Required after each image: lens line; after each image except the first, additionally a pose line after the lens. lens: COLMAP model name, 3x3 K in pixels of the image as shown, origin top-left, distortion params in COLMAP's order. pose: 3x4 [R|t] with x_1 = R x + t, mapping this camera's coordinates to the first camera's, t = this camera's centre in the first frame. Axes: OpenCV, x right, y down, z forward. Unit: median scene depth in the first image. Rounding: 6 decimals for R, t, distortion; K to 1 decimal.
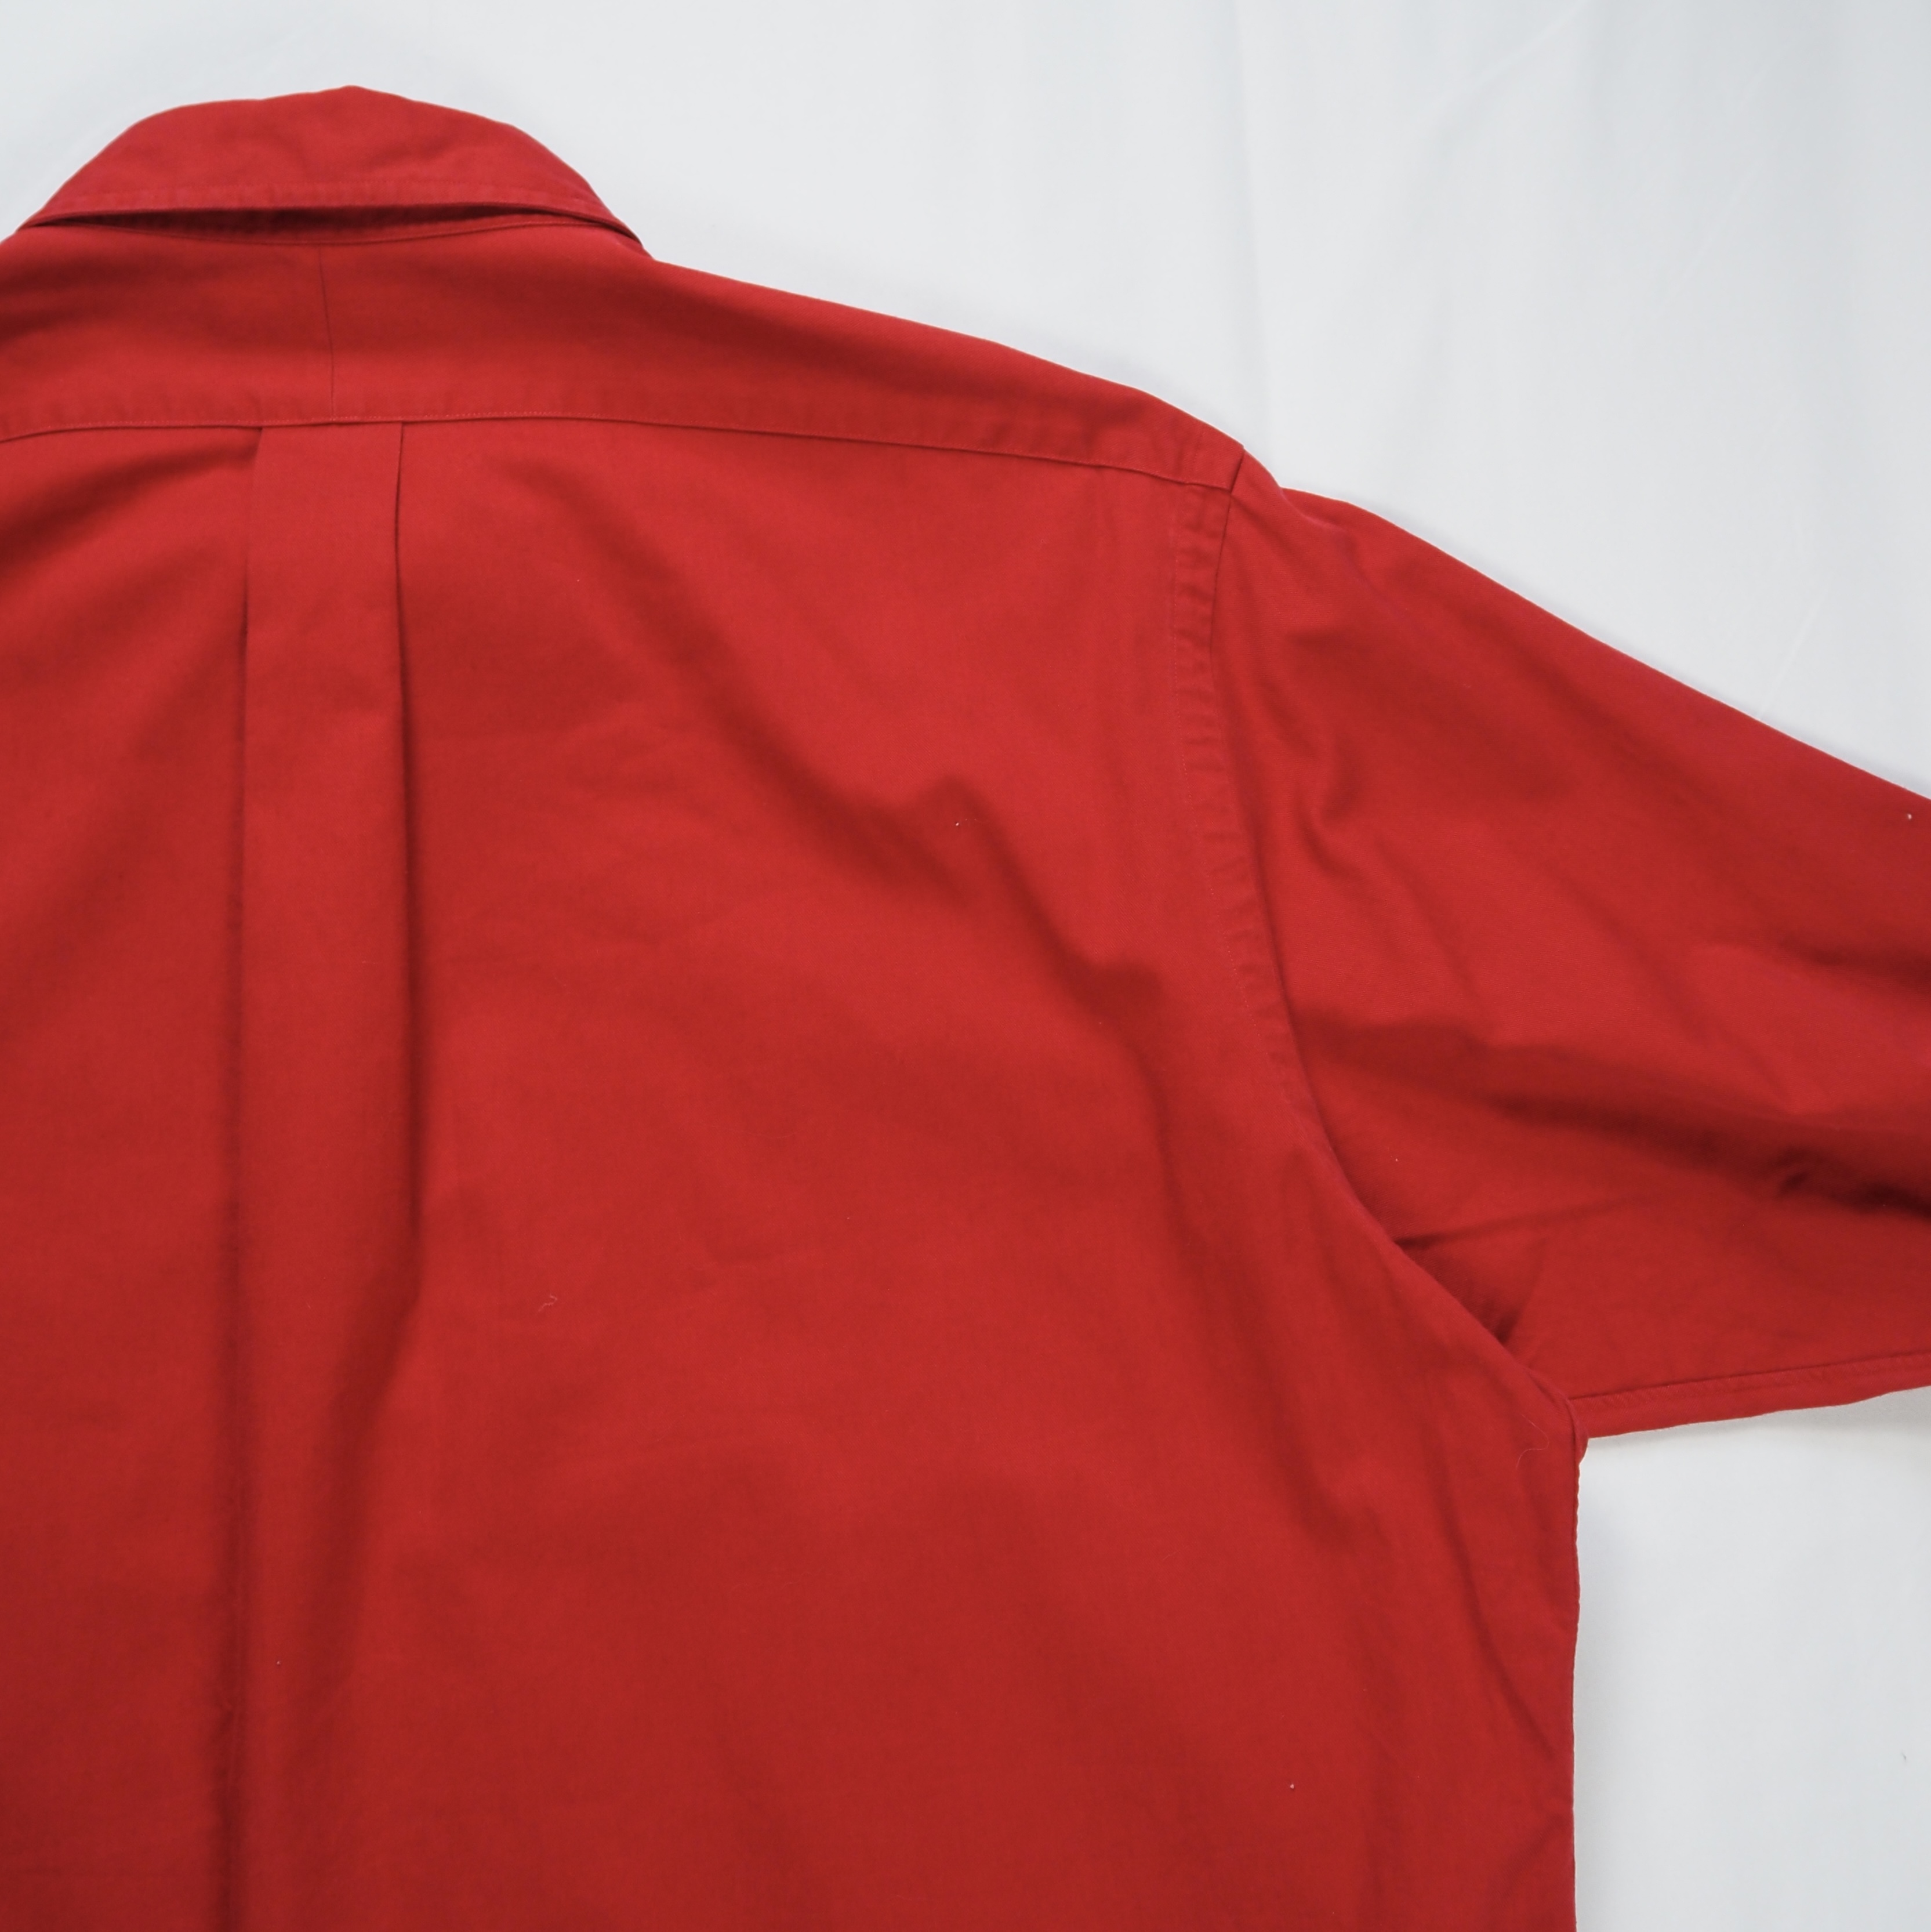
lens RADIAL K [[2640.5, 0, 1072.2], [0, 2640.5, 812.7], [0, 0, 1]] dist [-0.041766, 0.027602]
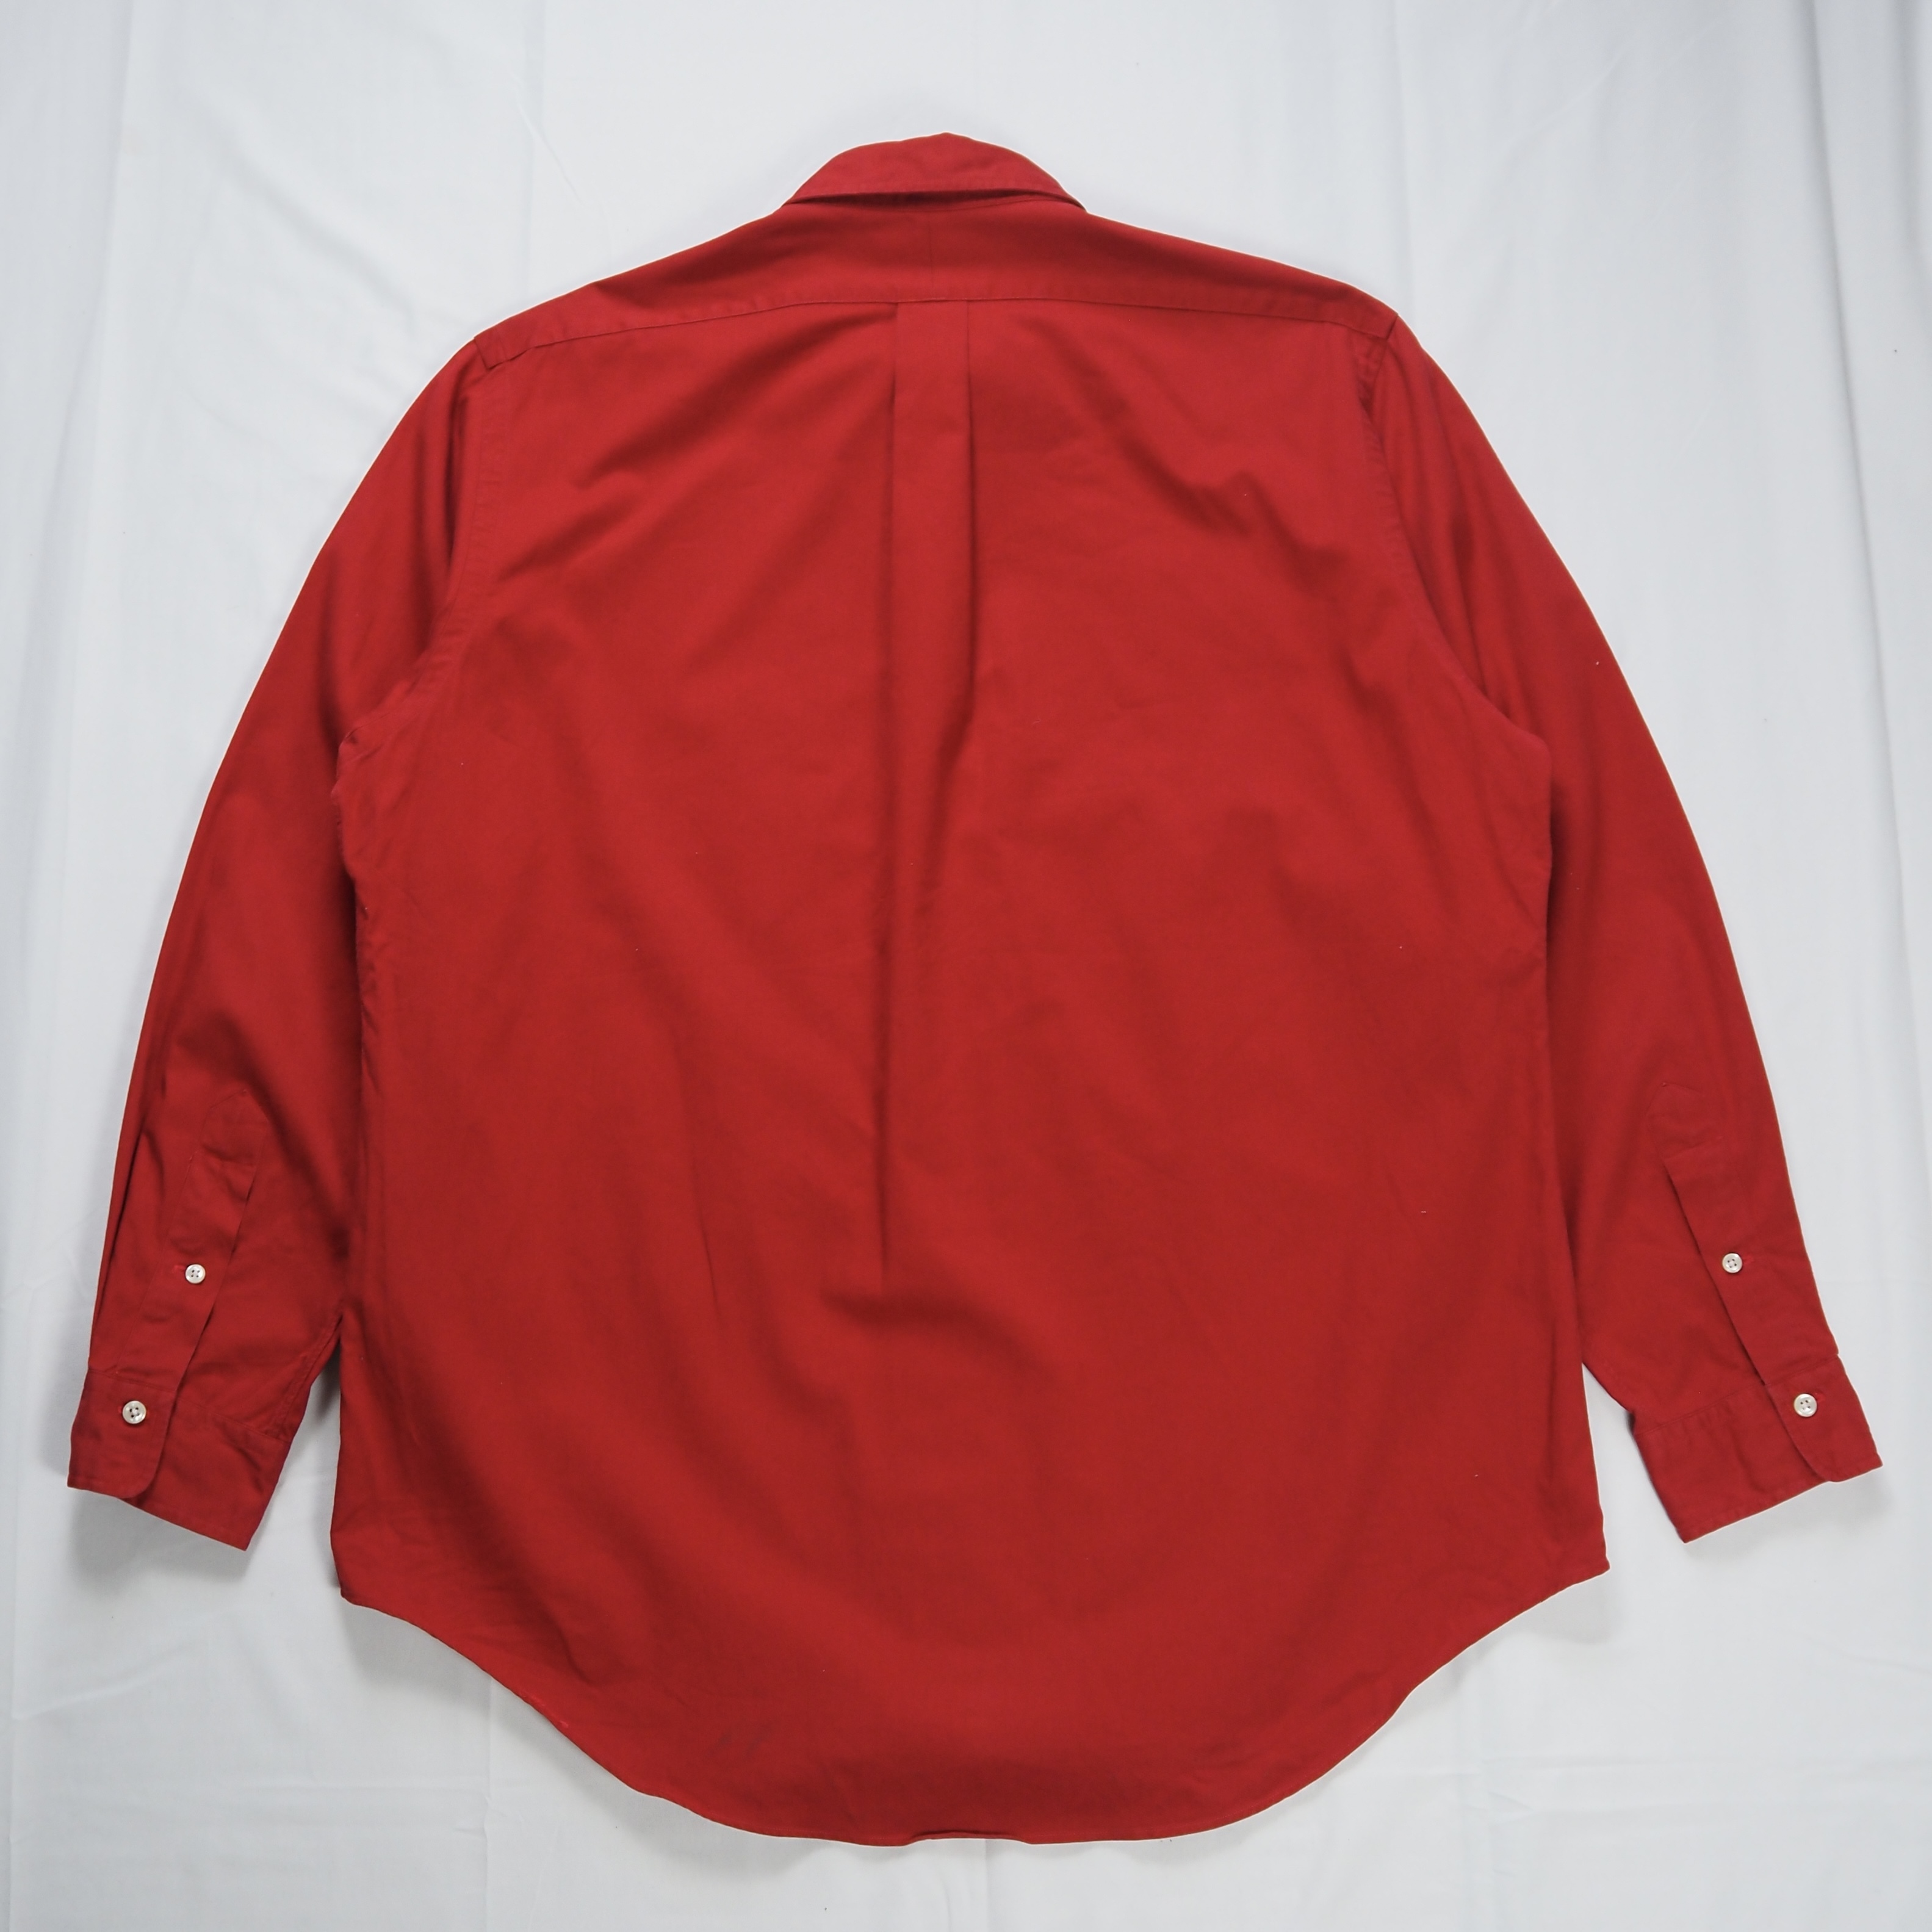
lens RADIAL K [[2640.8, 0, 975.0], [0, 2640.8, 1003.1], [0, 0, 1]] dist [-0.041766, 0.027602]
pose [[0.989380, 0.018049, -0.144226, 0.047661], [-0.020713, 0.999641, -0.016989, 0.418678], [0.143868, 0.019796, 0.989399, -0.961893]]
